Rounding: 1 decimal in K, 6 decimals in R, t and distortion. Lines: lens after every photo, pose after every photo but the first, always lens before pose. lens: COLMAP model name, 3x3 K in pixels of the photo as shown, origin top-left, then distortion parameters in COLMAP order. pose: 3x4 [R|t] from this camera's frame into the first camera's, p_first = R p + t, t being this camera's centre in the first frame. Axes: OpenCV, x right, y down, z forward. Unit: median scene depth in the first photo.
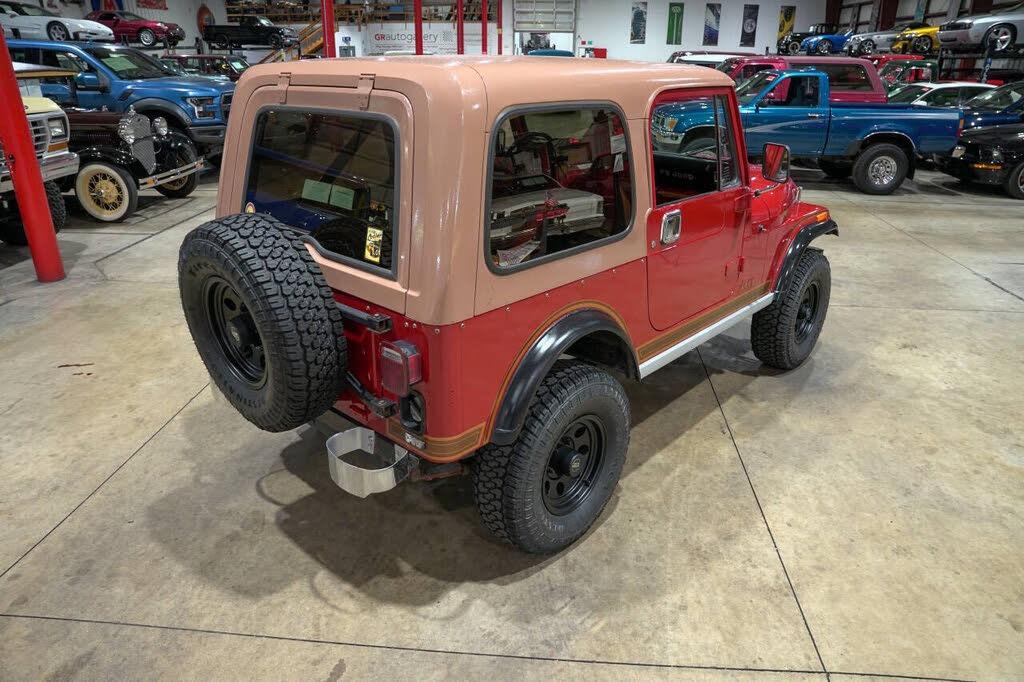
lens RADIAL K [[701.9, 0, 514.5], [0, 701.9, 339.0], [0, 0, 1]] dist [-0.145322, 0.115855]
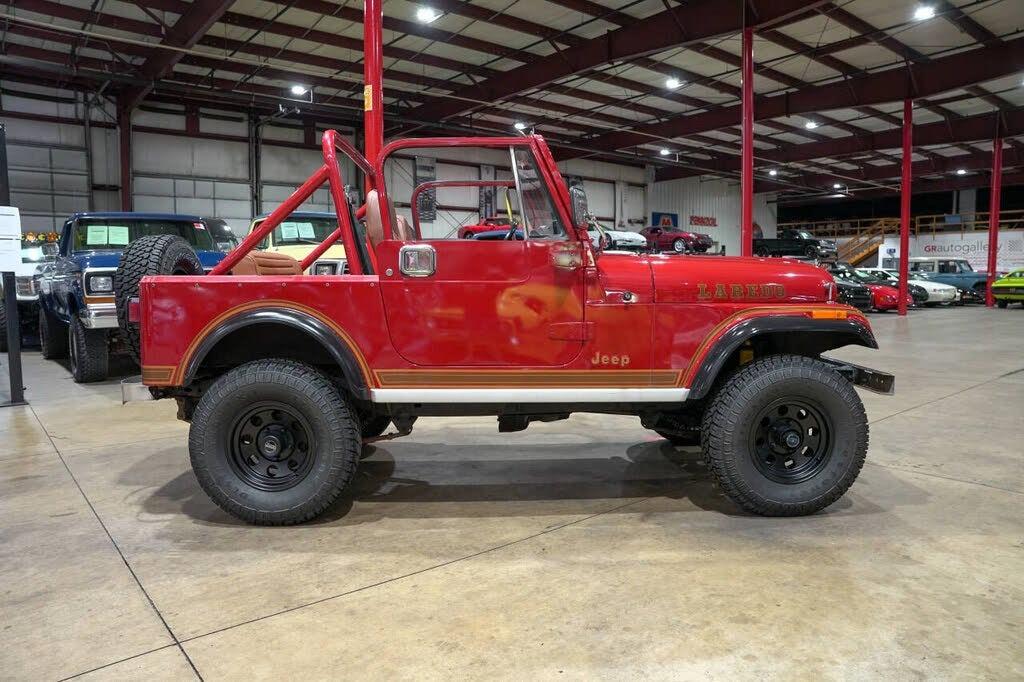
lens RADIAL K [[701.9, 0, 514.5], [0, 701.9, 339.0], [0, 0, 1]] dist [-0.145322, 0.115855]
pose [[0.699561, 0.051686, -0.712701, 0.940971], [-0.265032, 0.945009, -0.191613, 0.099565], [0.663605, 0.322934, 0.674790, 0.355977]]
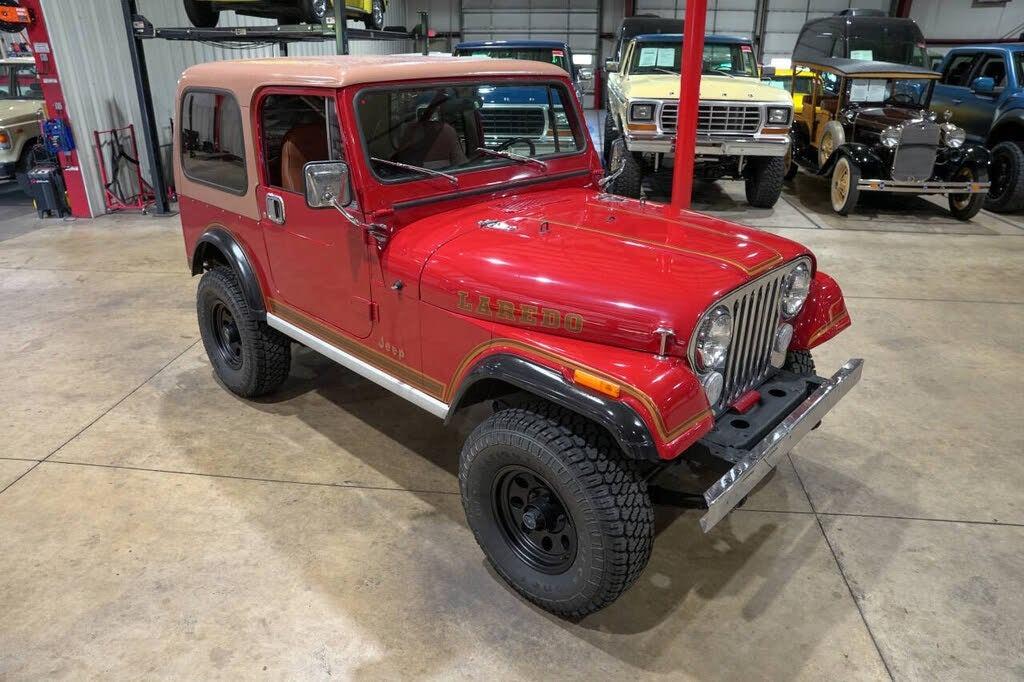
lens RADIAL K [[701.9, 0, 514.5], [0, 701.9, 339.0], [0, 0, 1]] dist [-0.145322, 0.115855]
pose [[-0.024467, 0.381832, -0.923908, 1.136107], [-0.387732, 0.848218, 0.360819, -0.458004], [0.921447, 0.367057, 0.127295, 1.107177]]
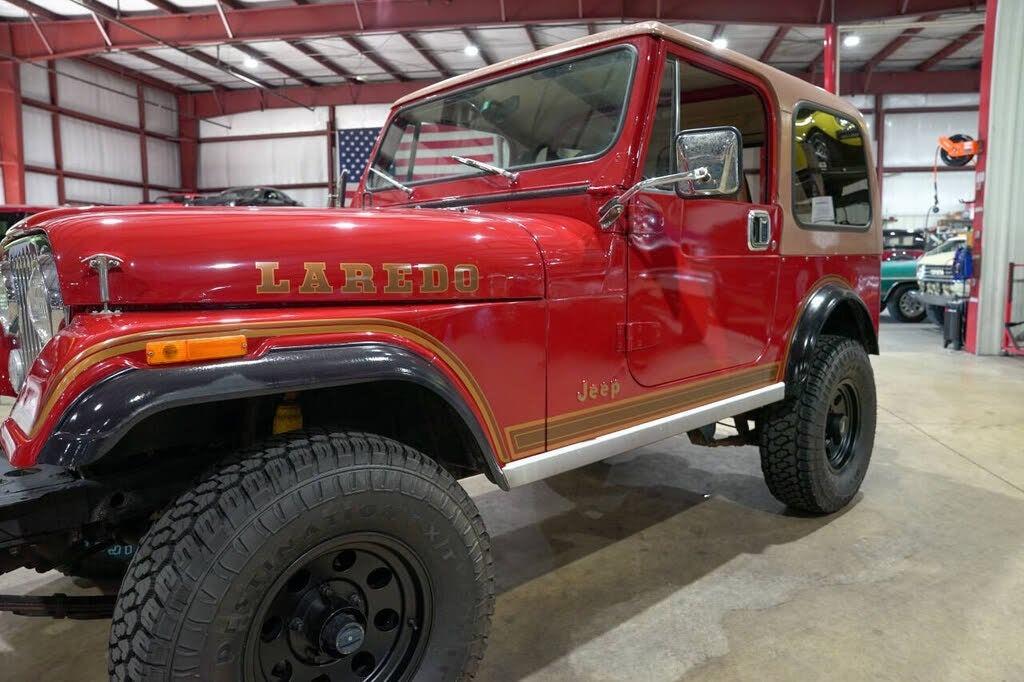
lens RADIAL K [[701.9, 0, 514.5], [0, 701.9, 339.0], [0, 0, 1]] dist [-0.145322, 0.115855]
pose [[-0.996496, -0.005810, 0.083434, 0.058731], [0.035565, 0.873460, 0.485596, -0.510206], [-0.075698, 0.486861, -0.870193, 1.826740]]
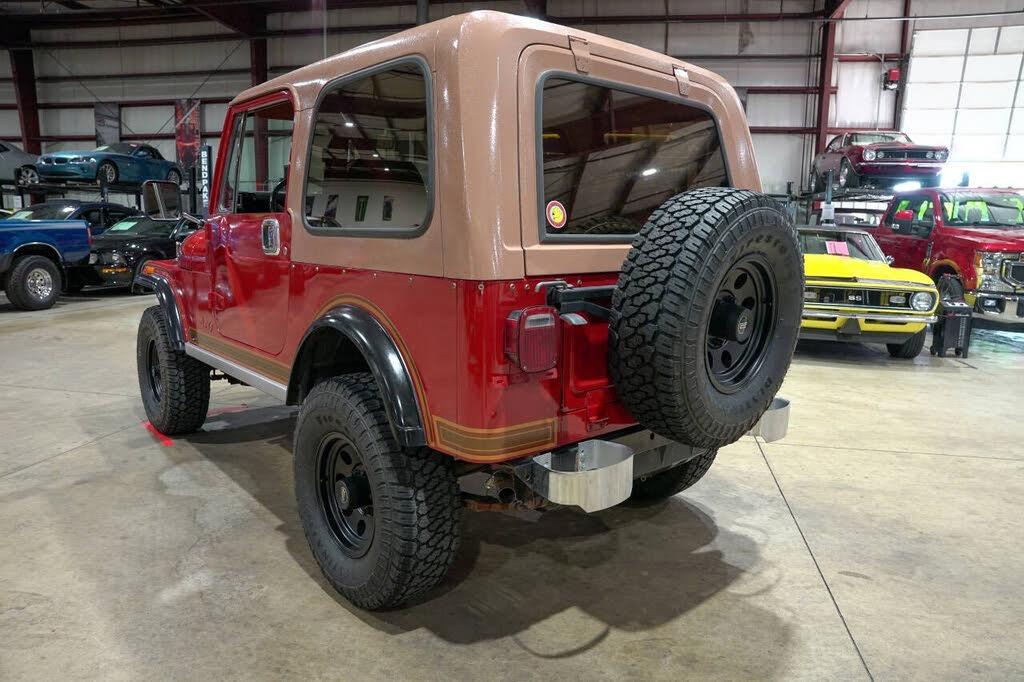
lens RADIAL K [[701.9, 0, 514.5], [0, 701.9, 339.0], [0, 0, 1]] dist [-0.145322, 0.115855]
pose [[0.113526, -0.167045, 0.979392, -0.890847], [0.365600, 0.923621, 0.115155, -0.134326], [-0.923823, 0.344993, 0.165927, 0.785462]]
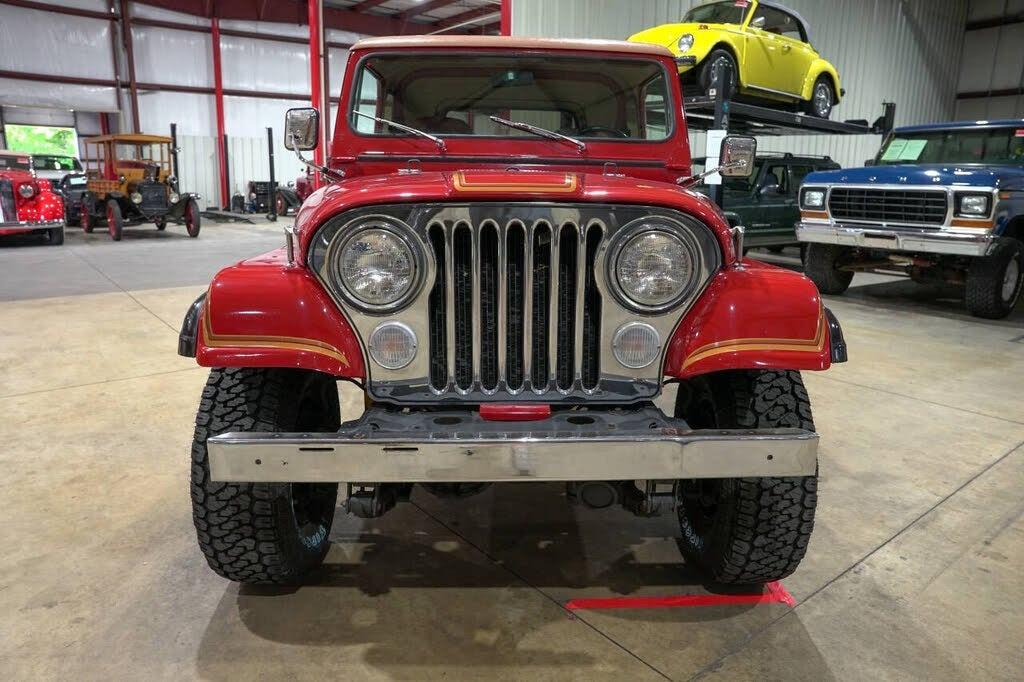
lens RADIAL K [[701.9, 0, 514.5], [0, 701.9, 339.0], [0, 0, 1]] dist [-0.145322, 0.115855]
pose [[-0.729173, 0.132843, -0.671312, 0.776788], [-0.284567, 0.833282, 0.473987, -0.507186], [0.622358, 0.536651, -0.569803, 1.738627]]
